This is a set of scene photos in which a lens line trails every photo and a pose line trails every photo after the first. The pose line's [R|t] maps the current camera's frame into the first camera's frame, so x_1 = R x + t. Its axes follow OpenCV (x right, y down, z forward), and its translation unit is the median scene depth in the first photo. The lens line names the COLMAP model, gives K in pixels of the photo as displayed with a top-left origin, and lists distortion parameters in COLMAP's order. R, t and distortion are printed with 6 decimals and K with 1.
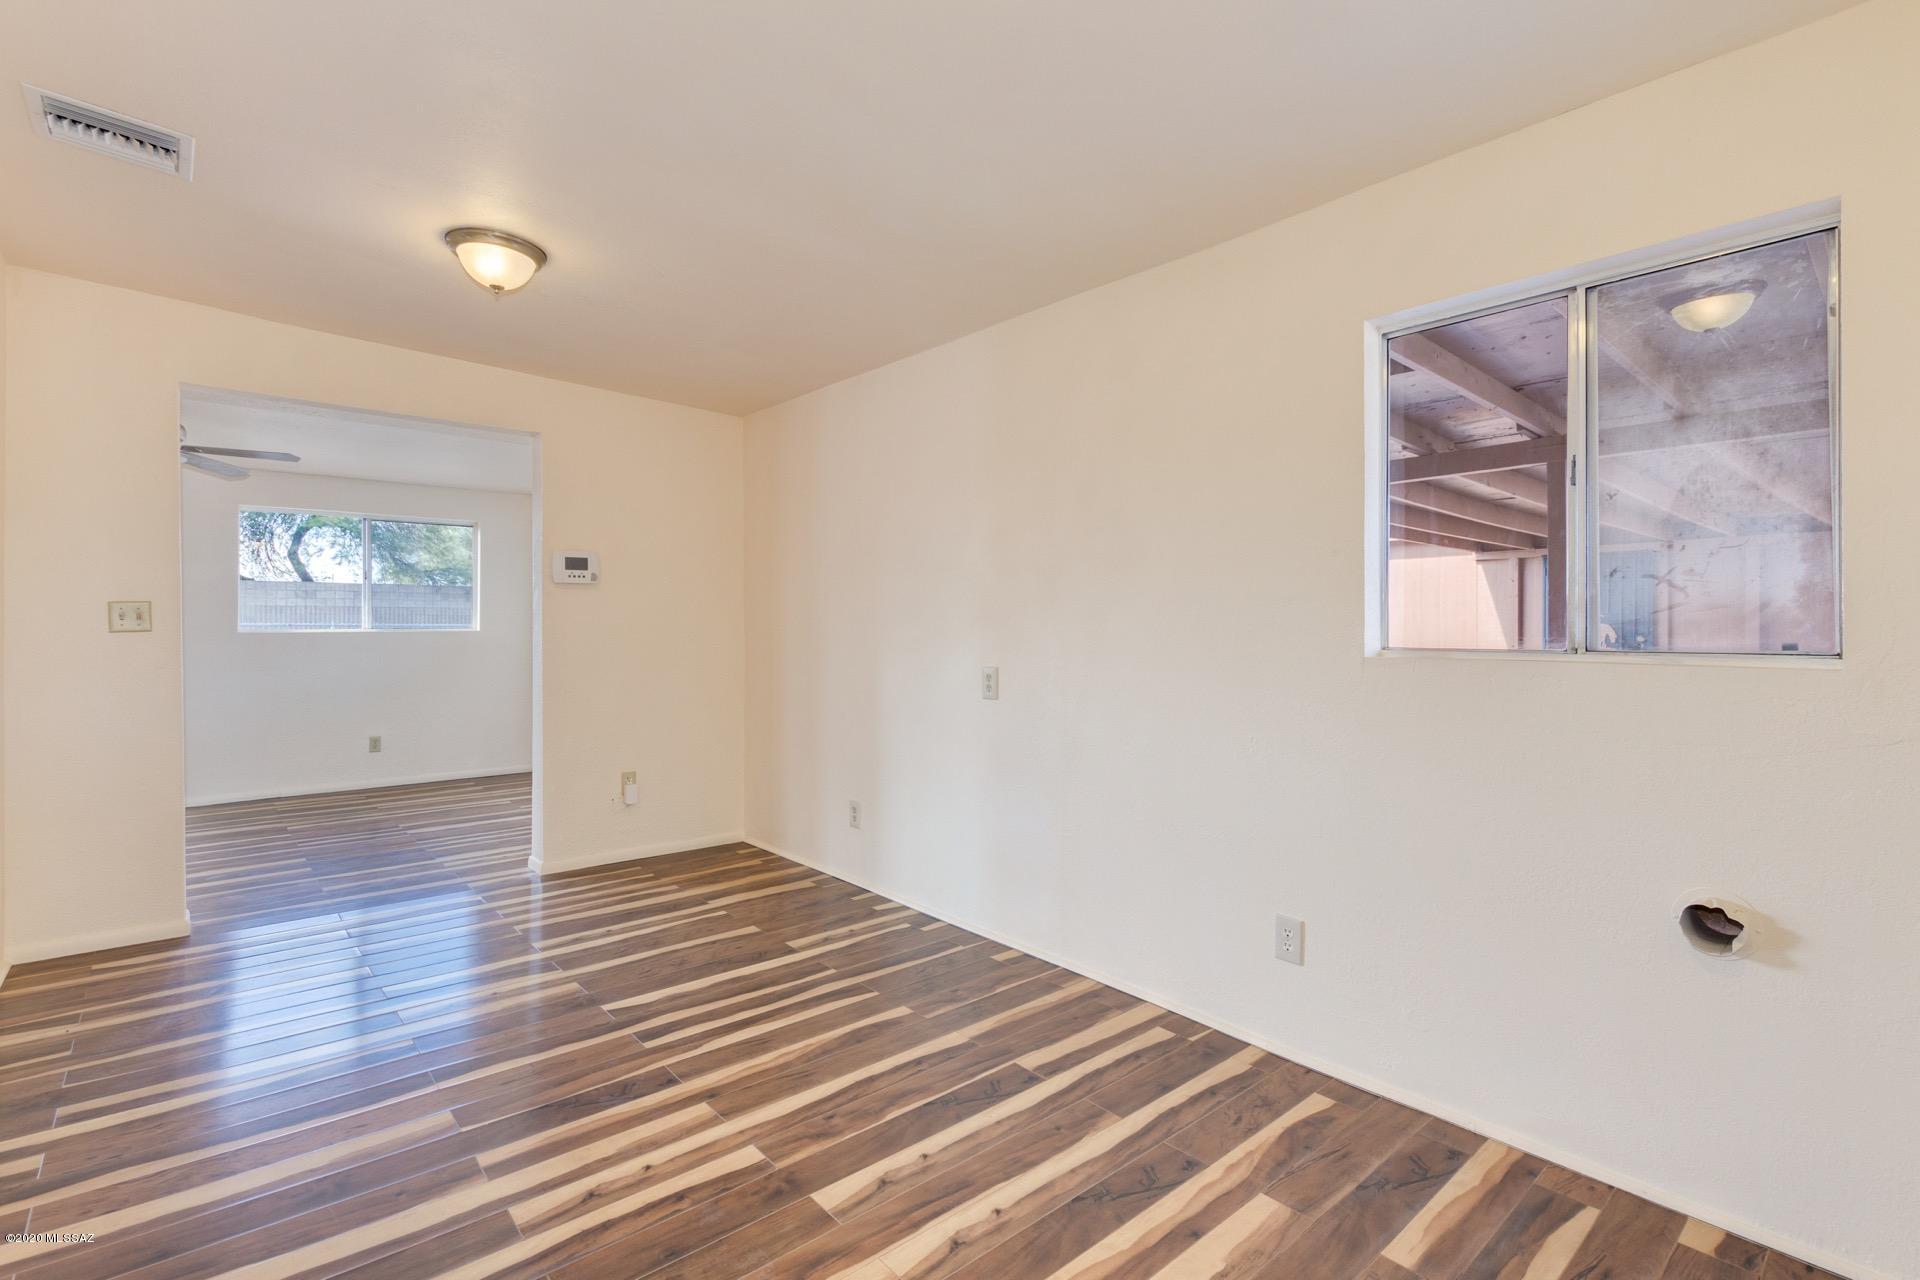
lens RADIAL K [[878.5, 0, 954.5], [0, 878.5, 632.4], [0, 0, 1]] dist [0.004417, -0.001272]
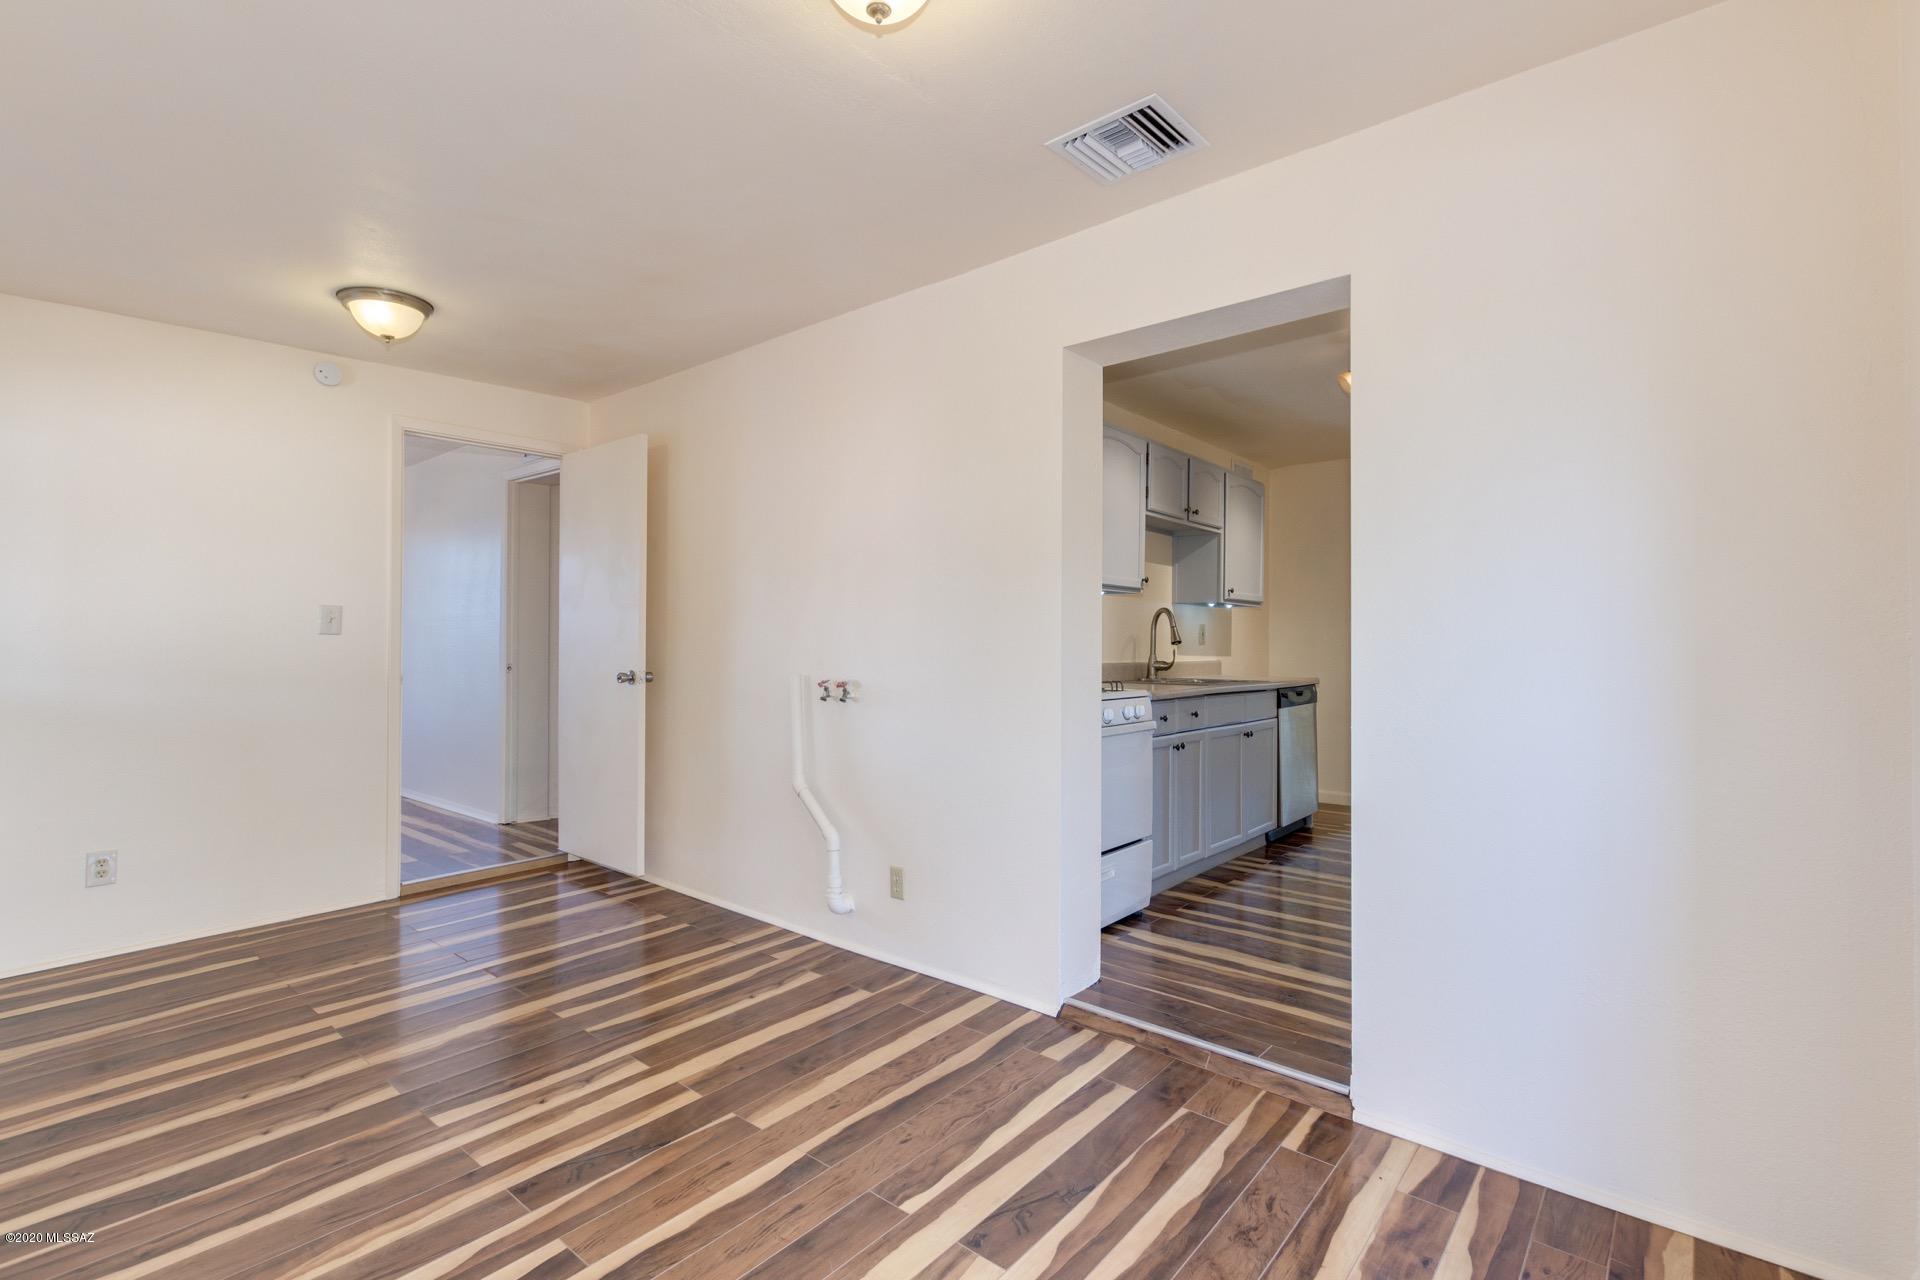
lens RADIAL K [[878.5, 0, 961.9], [0, 878.5, 634.4], [0, 0, 1]] dist [0.004417, -0.001272]
pose [[-0.987963, -0.005555, -0.154593, -0.566760], [-0.005478, 0.999985, -0.000927, -0.008128], [0.154595, -0.000069, -0.987978, 1.776314]]
